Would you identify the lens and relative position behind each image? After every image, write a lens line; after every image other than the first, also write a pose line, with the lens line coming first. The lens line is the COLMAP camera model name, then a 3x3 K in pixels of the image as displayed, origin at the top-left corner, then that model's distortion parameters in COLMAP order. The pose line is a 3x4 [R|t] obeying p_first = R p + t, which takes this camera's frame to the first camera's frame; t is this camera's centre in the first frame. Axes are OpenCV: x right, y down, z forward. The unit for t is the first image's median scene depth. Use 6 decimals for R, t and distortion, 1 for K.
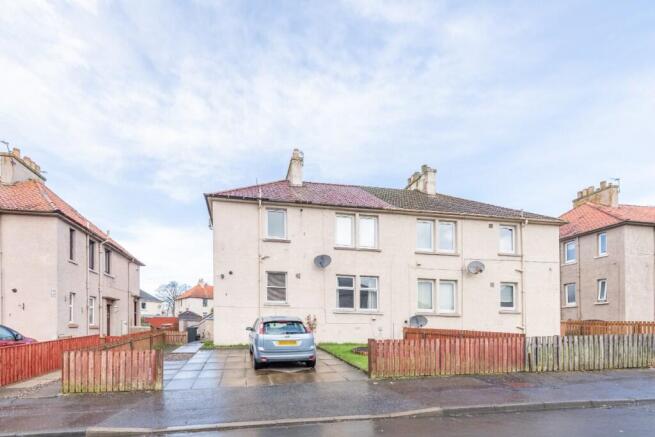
lens RADIAL K [[317.2, 0, 290.6], [0, 317.2, 251.0], [0, 0, 1]] dist [0.000419, -0.000161]
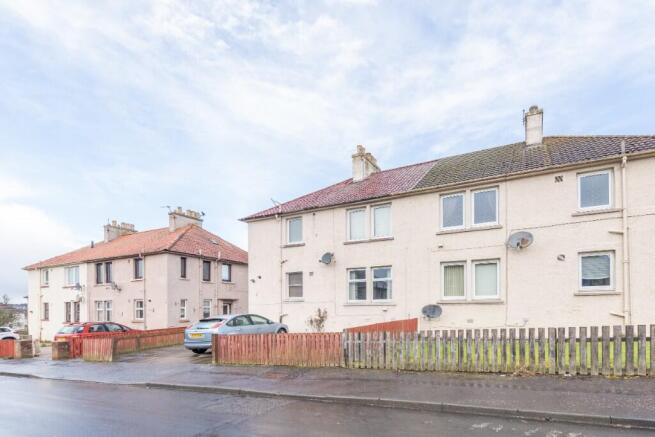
lens RADIAL K [[316.1, 0, 328.8], [0, 316.1, 232.9], [0, 0, 1]] dist [-0.000063, 0.000105]
pose [[0.825106, -0.161329, -0.541455, 0.632269], [0.150453, 0.986500, -0.064661, 0.015078], [0.544578, -0.028111, 0.838239, 0.083253]]
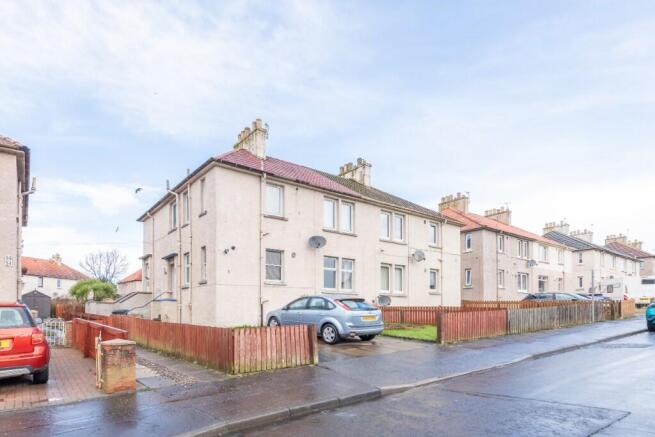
lens RADIAL K [[350.8, 0, 327.5], [0, 350.8, 218.5], [0, 0, 1]] dist [0.001595, 0.000111]
pose [[0.880276, 0.102115, 0.463344, -0.360231], [-0.088896, 0.994768, -0.050347, 0.009307], [-0.466060, 0.003129, 0.884747, -0.018767]]
